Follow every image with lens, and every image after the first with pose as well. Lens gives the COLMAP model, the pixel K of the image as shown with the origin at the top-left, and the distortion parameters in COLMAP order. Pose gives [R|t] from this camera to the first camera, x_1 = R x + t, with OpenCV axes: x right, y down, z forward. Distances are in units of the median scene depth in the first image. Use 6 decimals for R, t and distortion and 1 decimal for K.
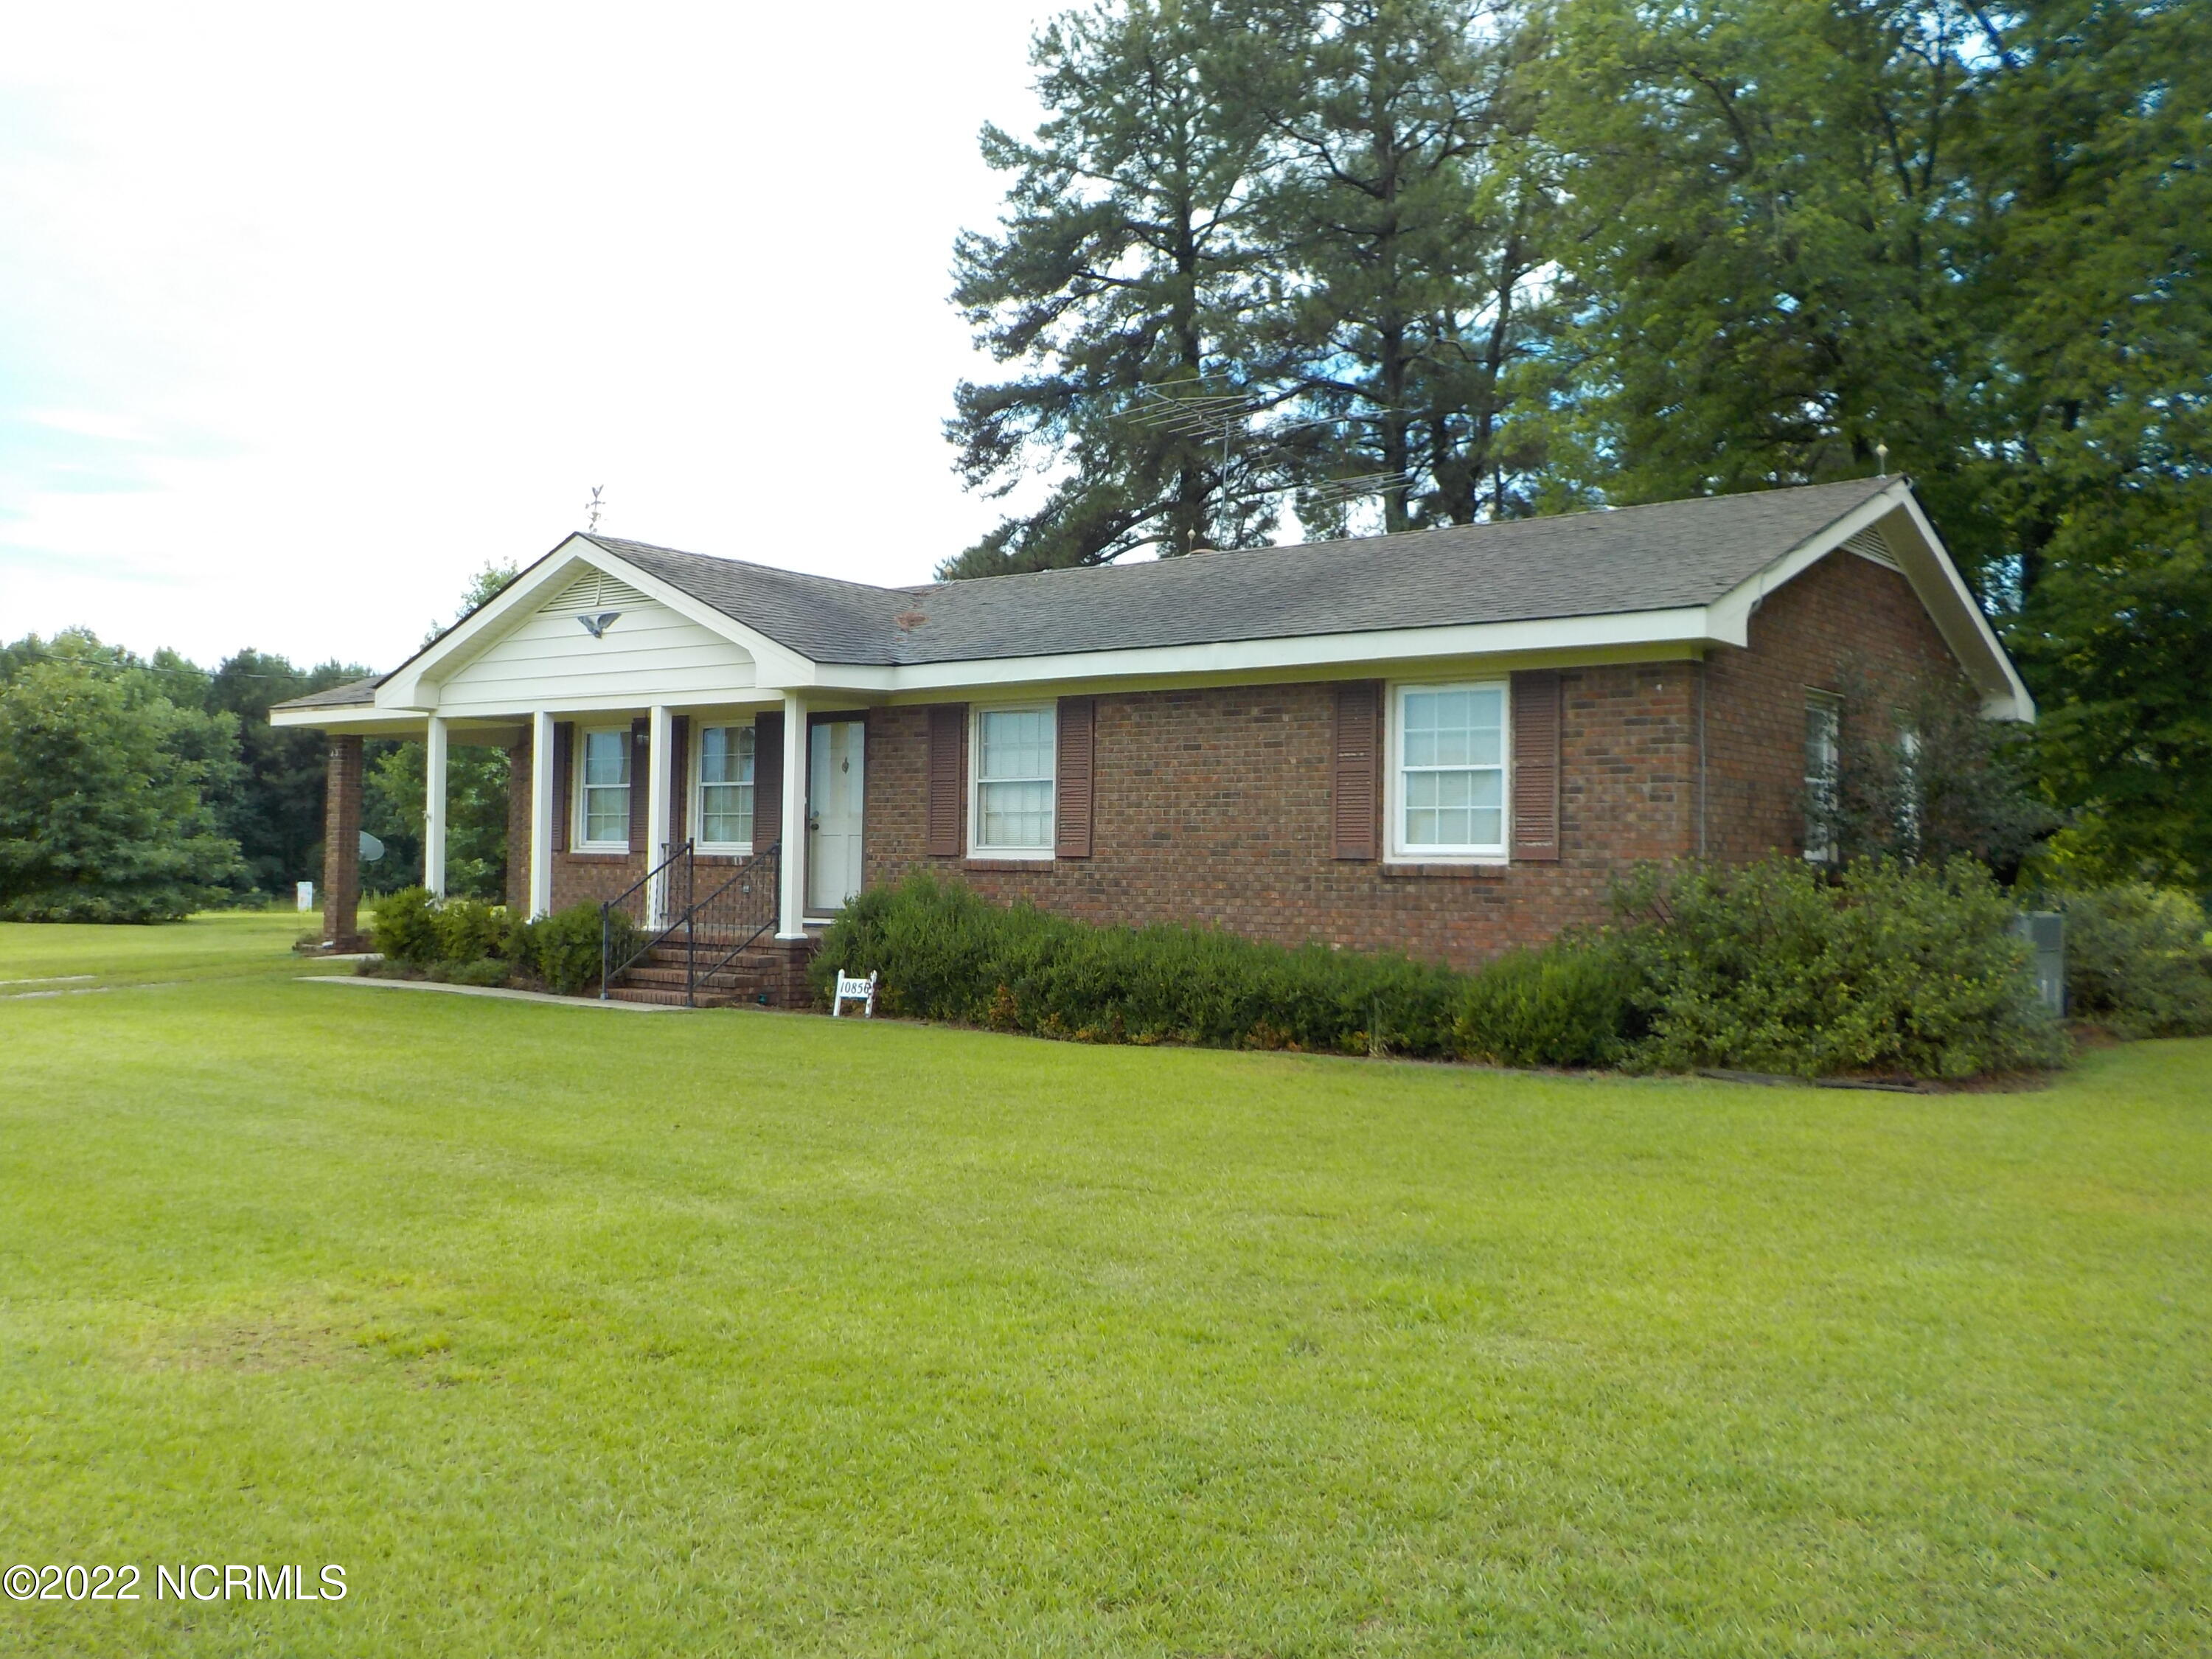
lens RADIAL K [[2032.1, 0, 1106.0], [0, 2032.1, 829.5], [0, 0, 1]] dist [-0.001605, 0.000368]
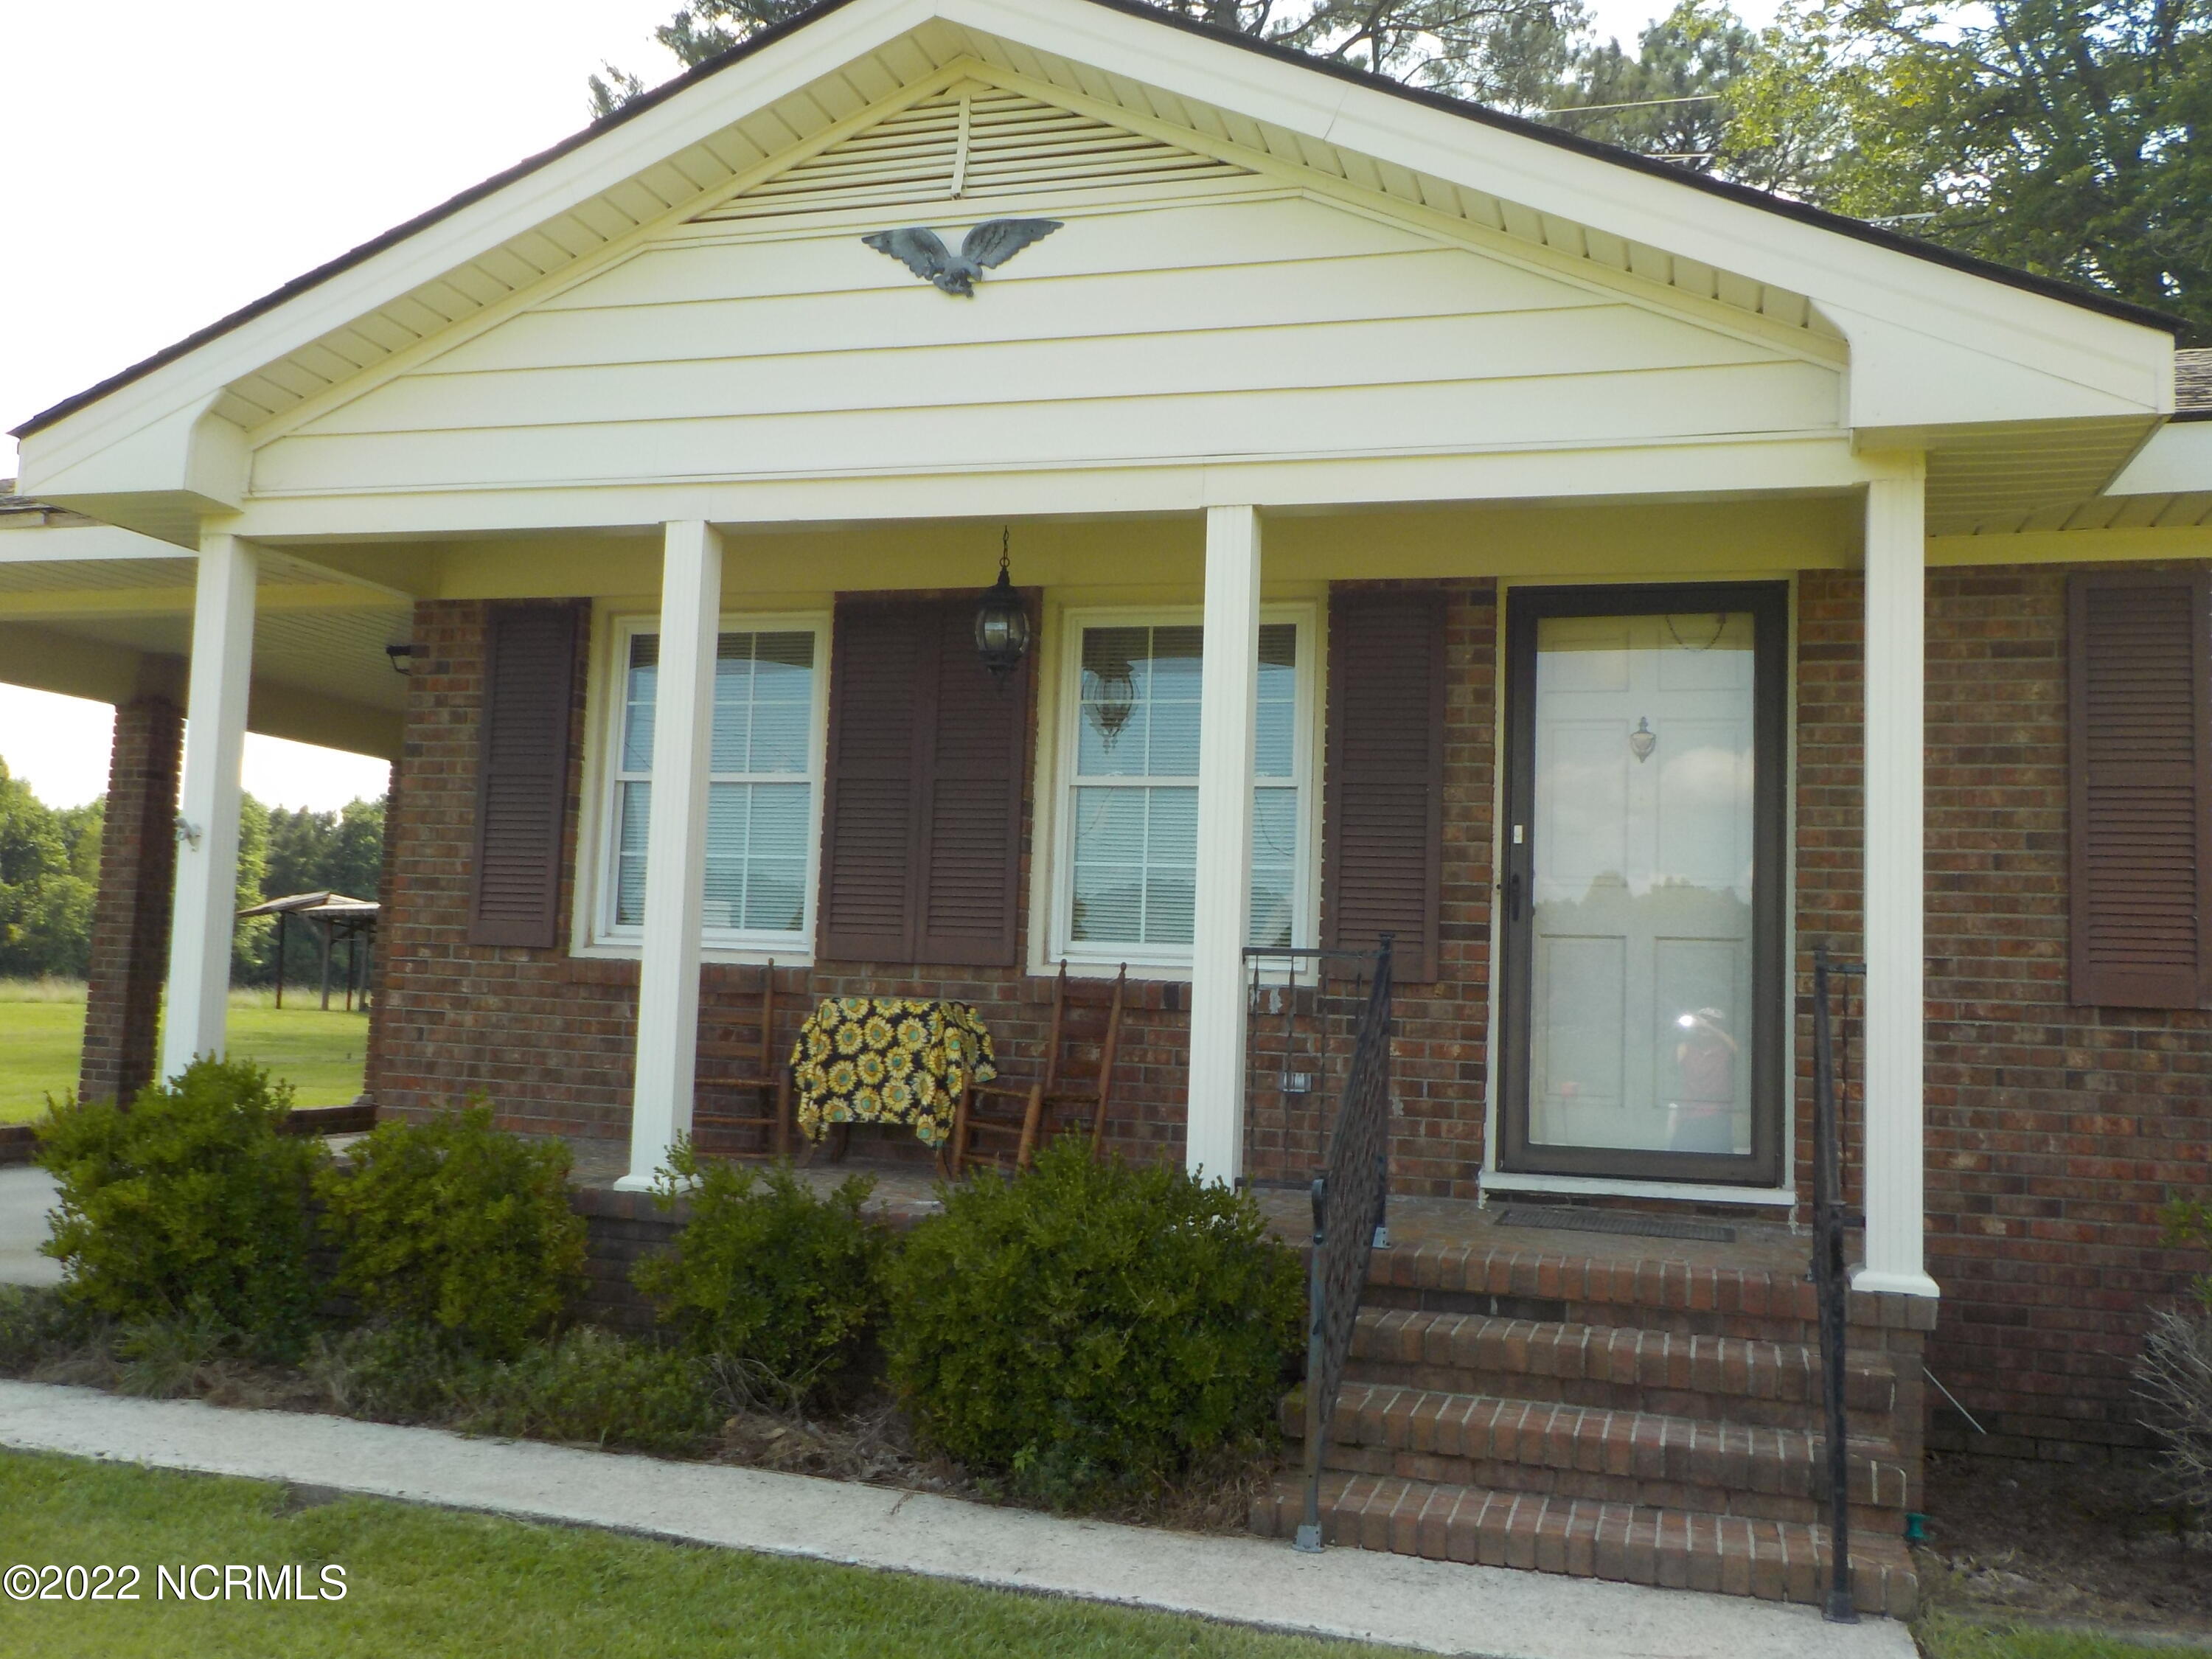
lens RADIAL K [[2005.3, 0, 1093.8], [0, 2005.3, 802.2], [0, 0, 1]] dist [-0.008758, -0.000574]
pose [[0.930696, 0.053921, 0.361798, -0.374784], [-0.030732, 0.997105, -0.069548, 0.007369], [-0.364501, 0.053609, 0.929659, 0.774252]]
